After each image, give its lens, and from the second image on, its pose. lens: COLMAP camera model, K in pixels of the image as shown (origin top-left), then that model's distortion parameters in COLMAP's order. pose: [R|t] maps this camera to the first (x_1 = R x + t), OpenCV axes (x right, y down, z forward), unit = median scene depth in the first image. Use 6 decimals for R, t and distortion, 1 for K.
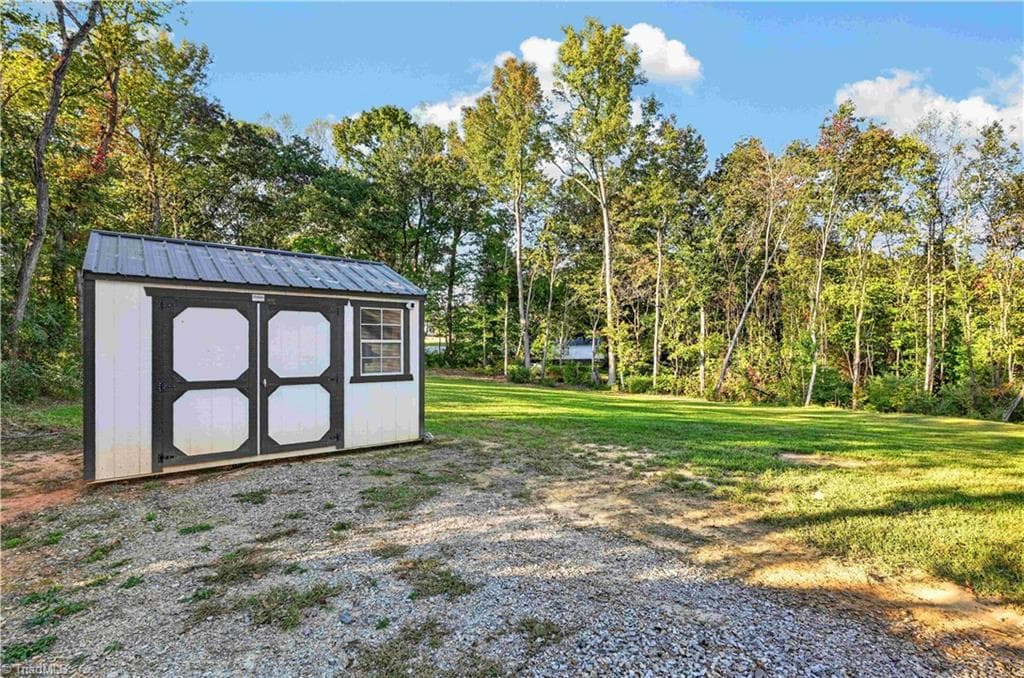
lens RADIAL K [[501.6, 0, 507.9], [0, 501.6, 344.1], [0, 0, 1]] dist [0.001731, 0.000360]
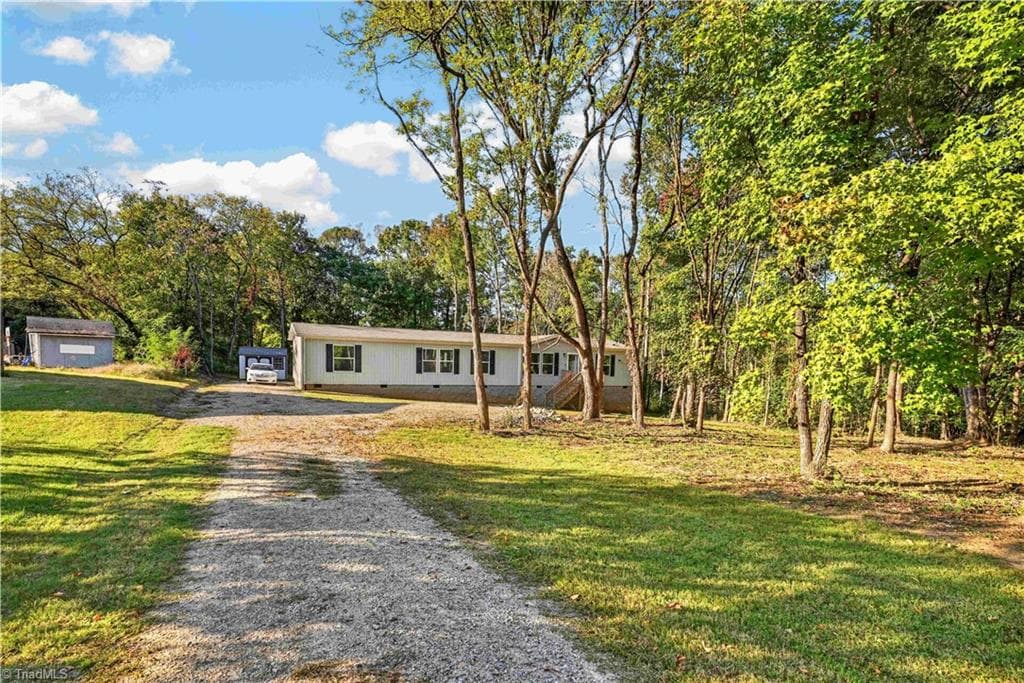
lens RADIAL K [[513.6, 0, 513.2], [0, 513.6, 365.3], [0, 0, 1]] dist [0.001325, 0.000085]
pose [[0.968708, 0.016911, -0.247627, 2.245594], [-0.016101, 0.999856, 0.005297, -0.029264], [0.247681, -0.001144, 0.968841, -2.419484]]
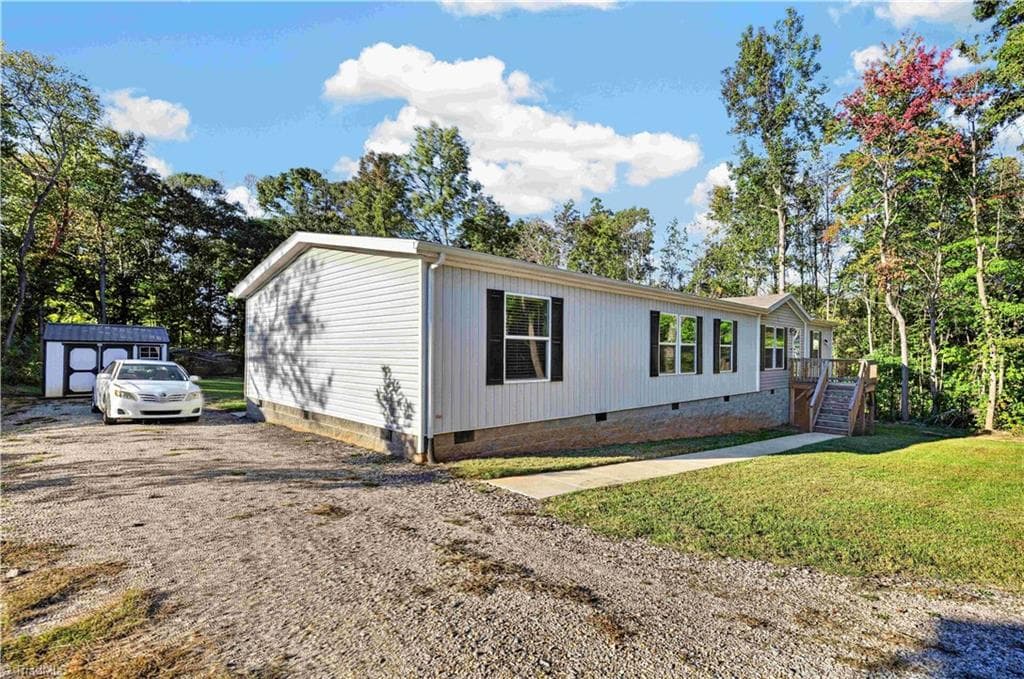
lens RADIAL K [[481.4, 0, 512.3], [0, 481.4, 346.1], [0, 0, 1]] dist [0.002108, 0.000476]
pose [[0.997642, -0.001338, 0.068622, 0.903343], [0.002264, 0.999907, -0.013424, -0.015950], [-0.068598, 0.013548, 0.997552, -1.065314]]
